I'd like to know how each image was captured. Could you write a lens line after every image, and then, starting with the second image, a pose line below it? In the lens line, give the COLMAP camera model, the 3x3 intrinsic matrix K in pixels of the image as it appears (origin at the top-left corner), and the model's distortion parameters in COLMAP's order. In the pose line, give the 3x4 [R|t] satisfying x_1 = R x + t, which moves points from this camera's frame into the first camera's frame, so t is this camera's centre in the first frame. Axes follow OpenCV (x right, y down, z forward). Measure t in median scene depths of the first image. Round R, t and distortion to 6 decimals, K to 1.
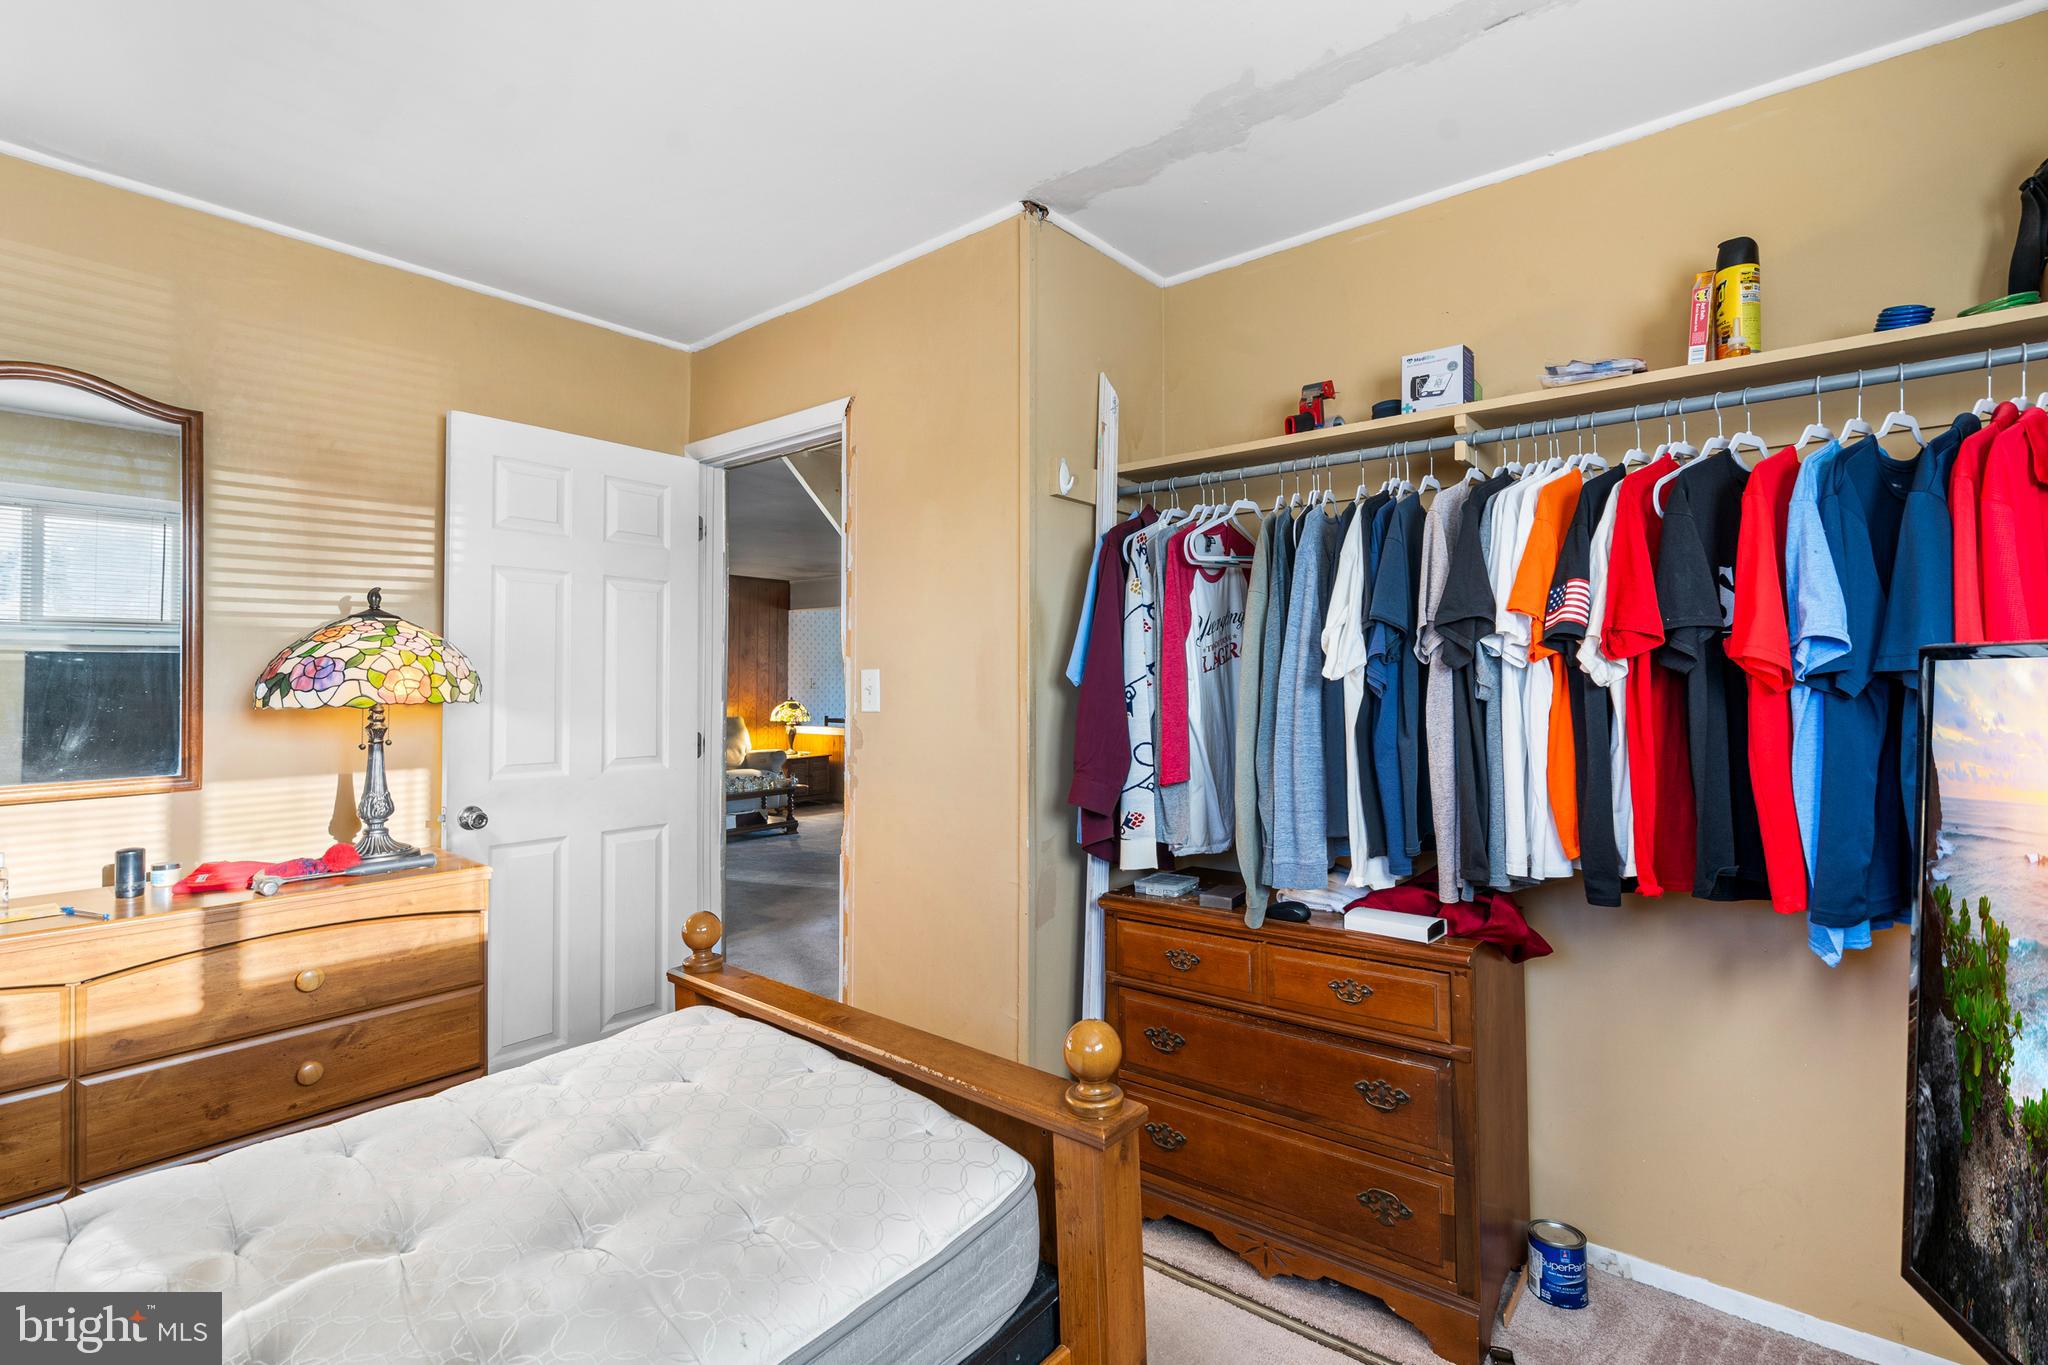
lens RADIAL K [[928.7, 0, 1033.8], [0, 928.7, 673.5], [0, 0, 1]] dist [-0.001230, -0.000388]
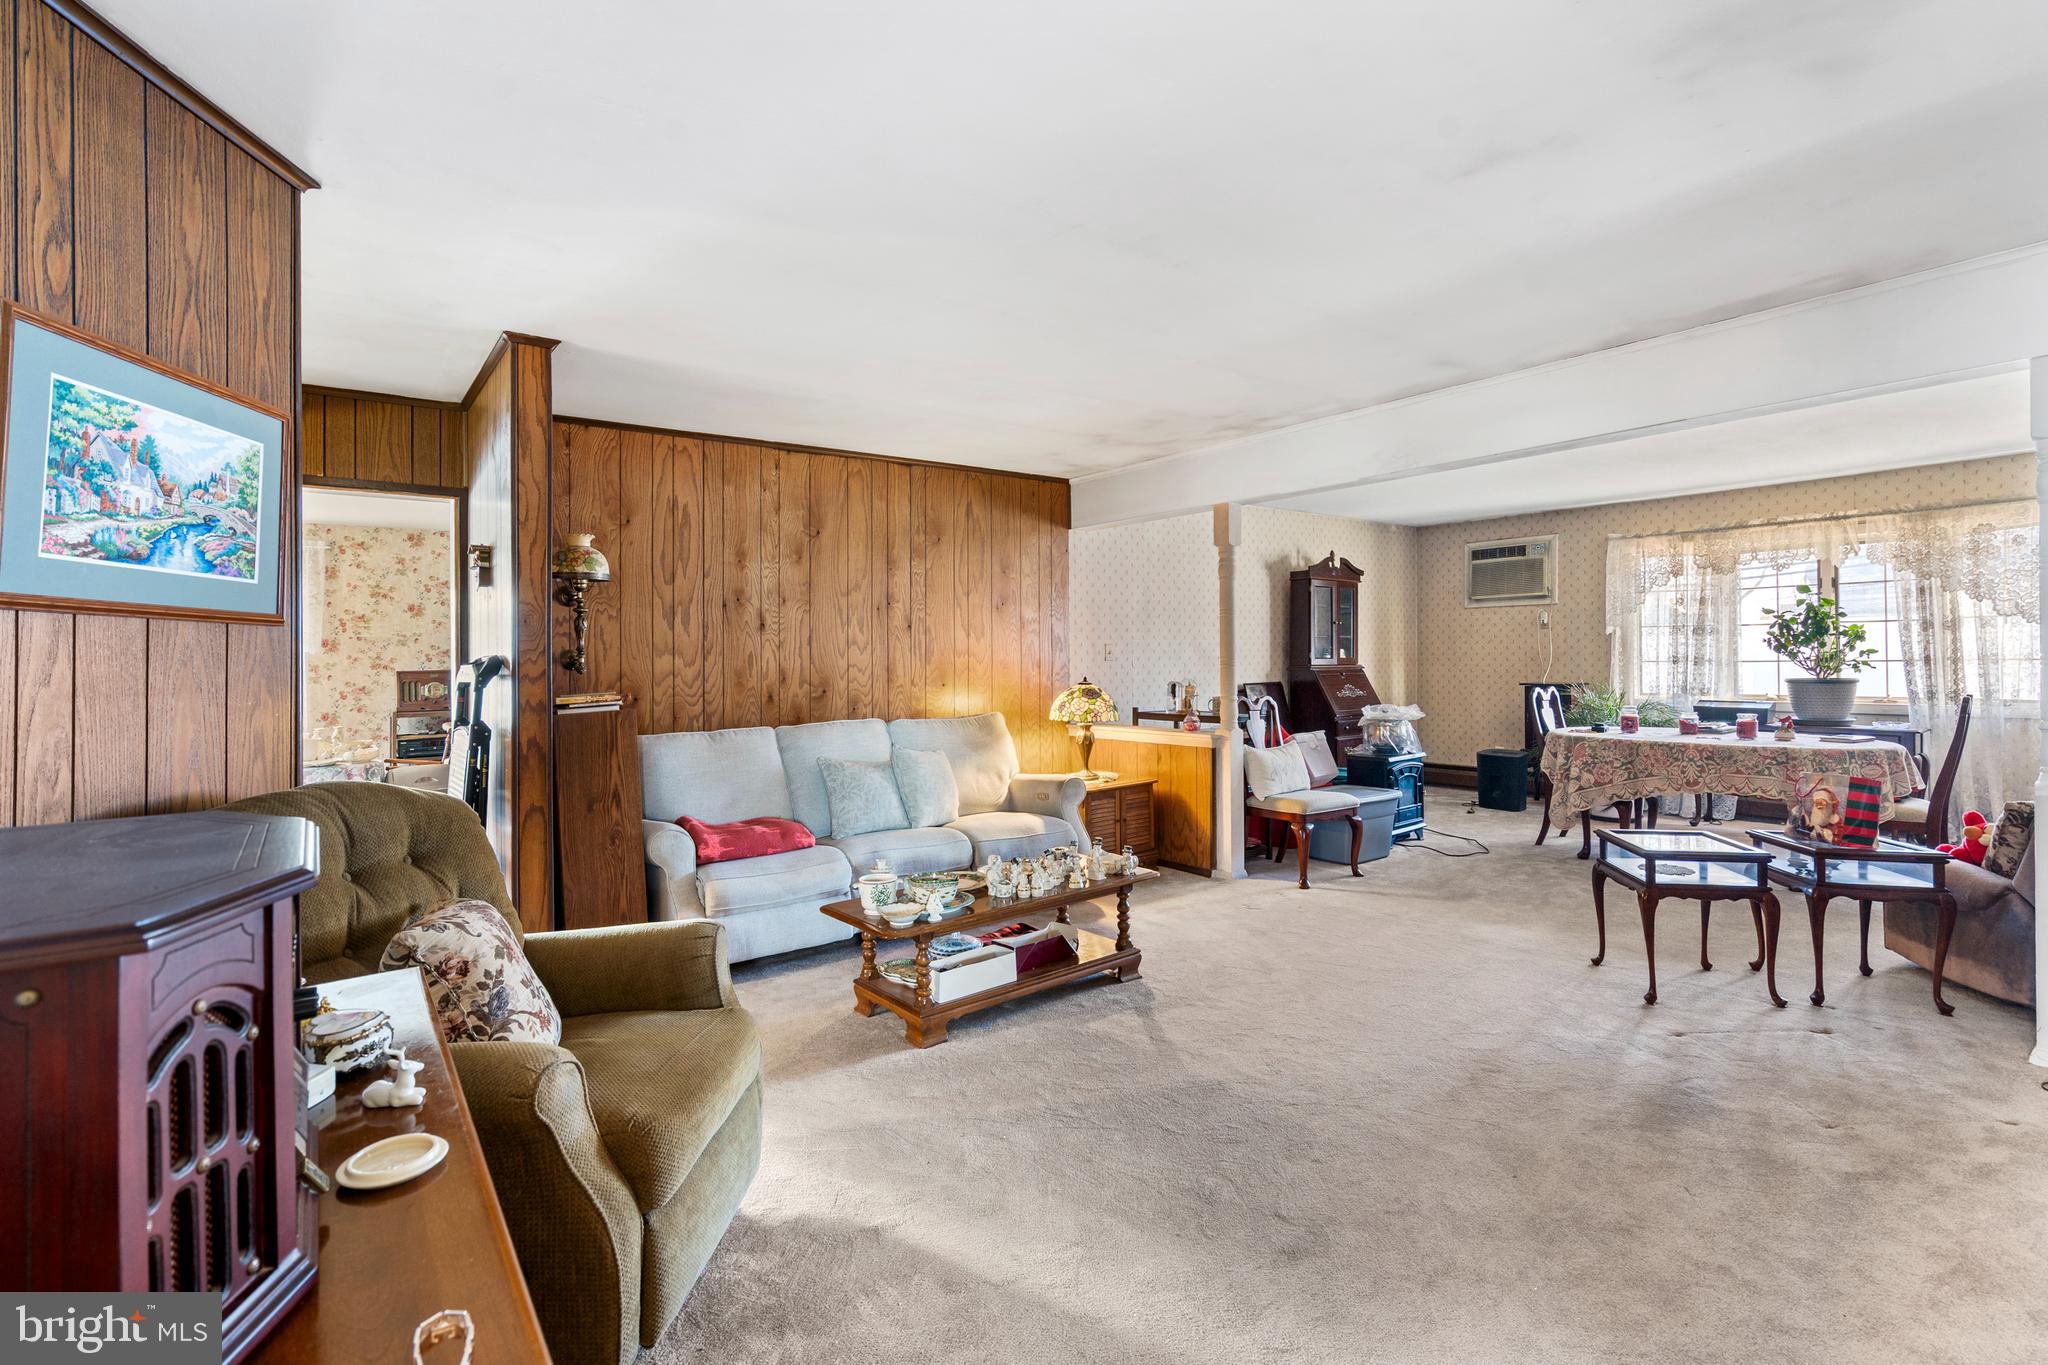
lens RADIAL K [[946.0, 0, 1018.6], [0, 946.0, 658.3], [0, 0, 1]] dist [0.001944, 0.001542]
pose [[0.970812, -0.010071, -0.239630, -0.163406], [0.012994, 0.999859, 0.010623, 0.007672], [0.239489, -0.013427, 0.970806, 0.438870]]
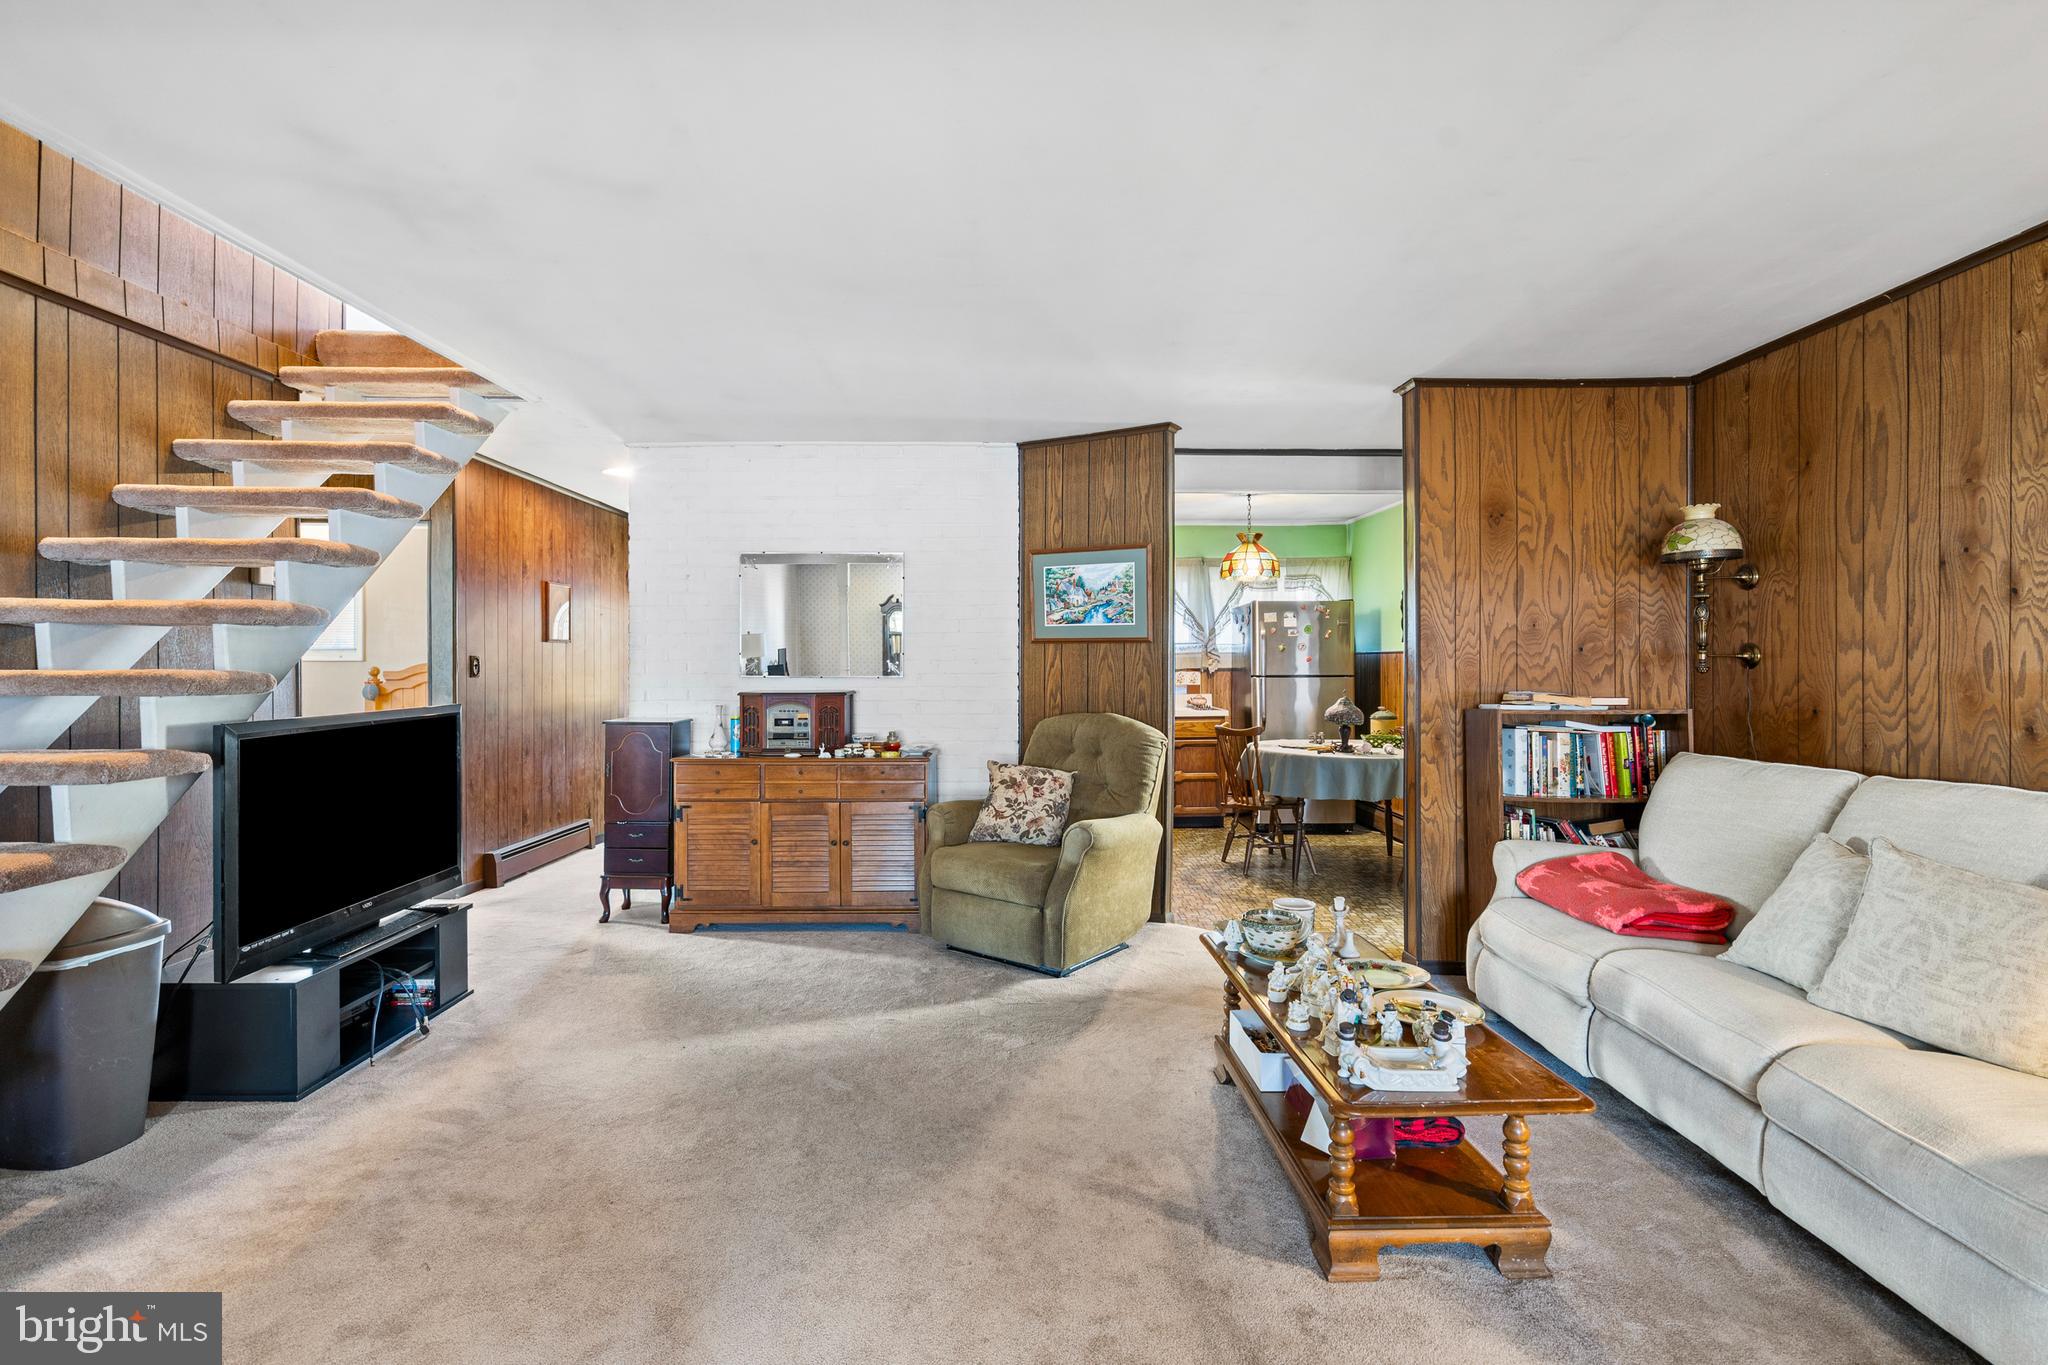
lens RADIAL K [[946.0, 0, 1018.6], [0, 946.0, 658.3], [0, 0, 1]] dist [0.001944, 0.001542]
pose [[-0.769672, 0.002324, -0.638436, -0.029505], [0.010617, 0.999902, -0.009160, 0.011823], [0.638352, -0.013829, -0.769621, 0.931724]]
